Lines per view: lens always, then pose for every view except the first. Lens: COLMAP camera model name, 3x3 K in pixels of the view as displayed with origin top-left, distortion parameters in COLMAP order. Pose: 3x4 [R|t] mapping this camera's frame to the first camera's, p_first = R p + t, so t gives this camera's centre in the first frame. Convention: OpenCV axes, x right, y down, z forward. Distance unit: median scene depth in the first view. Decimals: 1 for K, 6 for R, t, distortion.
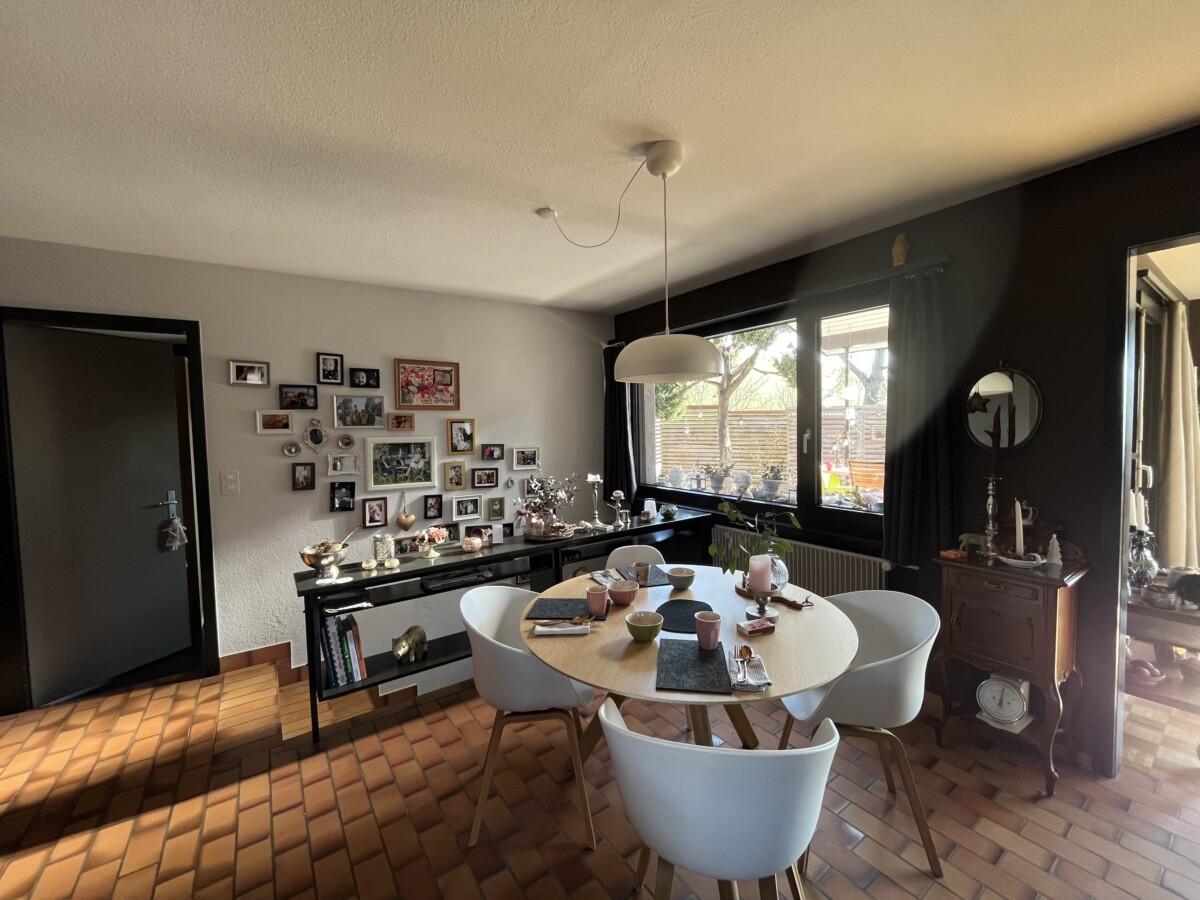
lens RADIAL K [[485.1, 0, 598.4], [0, 485.1, 446.3], [0, 0, 1]] dist [-0.001259, -0.000404]
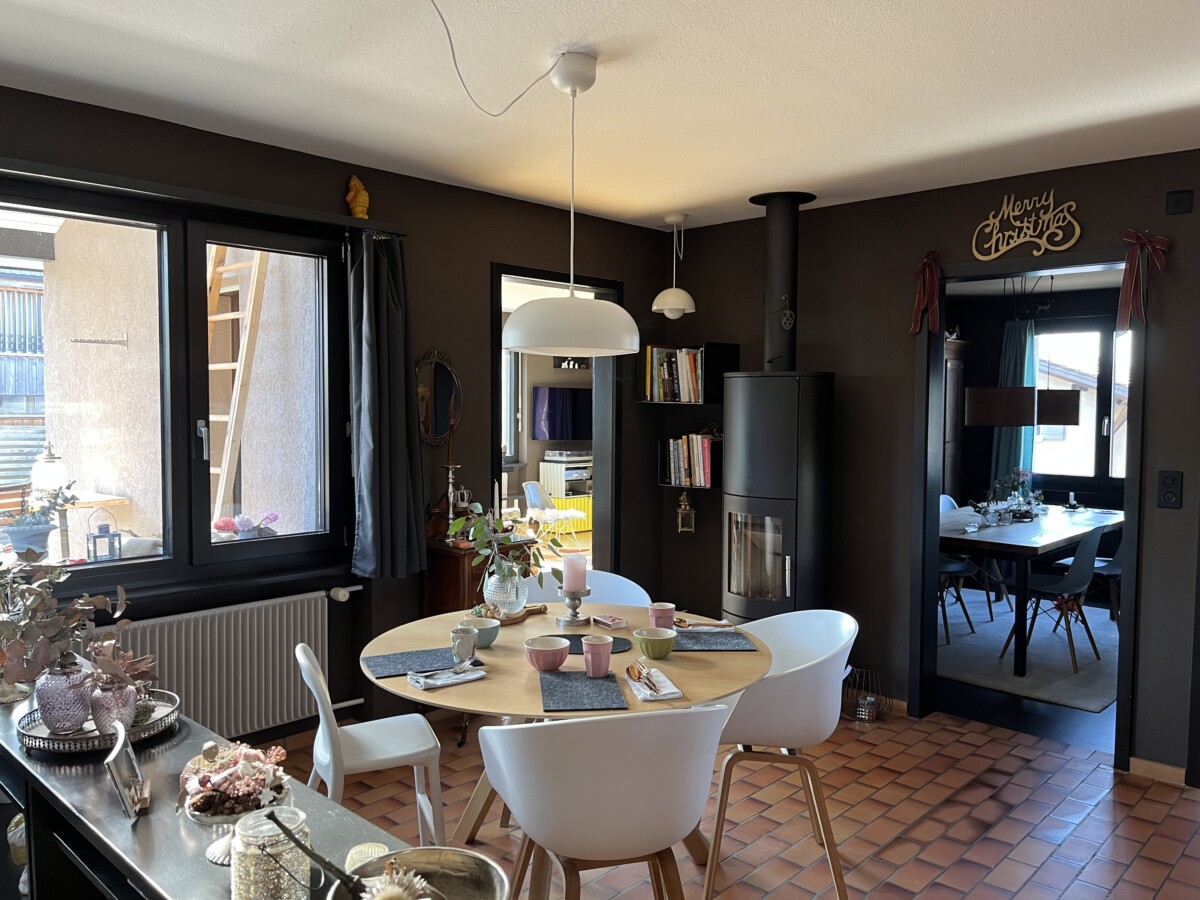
lens RADIAL K [[917.8, 0, 600.6], [0, 917.8, 446.3], [0, 0, 1]] dist [-0.000580, -0.000141]
pose [[-0.199809, -0.031326, 0.979334, -0.974698], [0.042549, 0.998269, 0.040613, -0.034777], [-0.978911, 0.049785, -0.198130, 0.930602]]
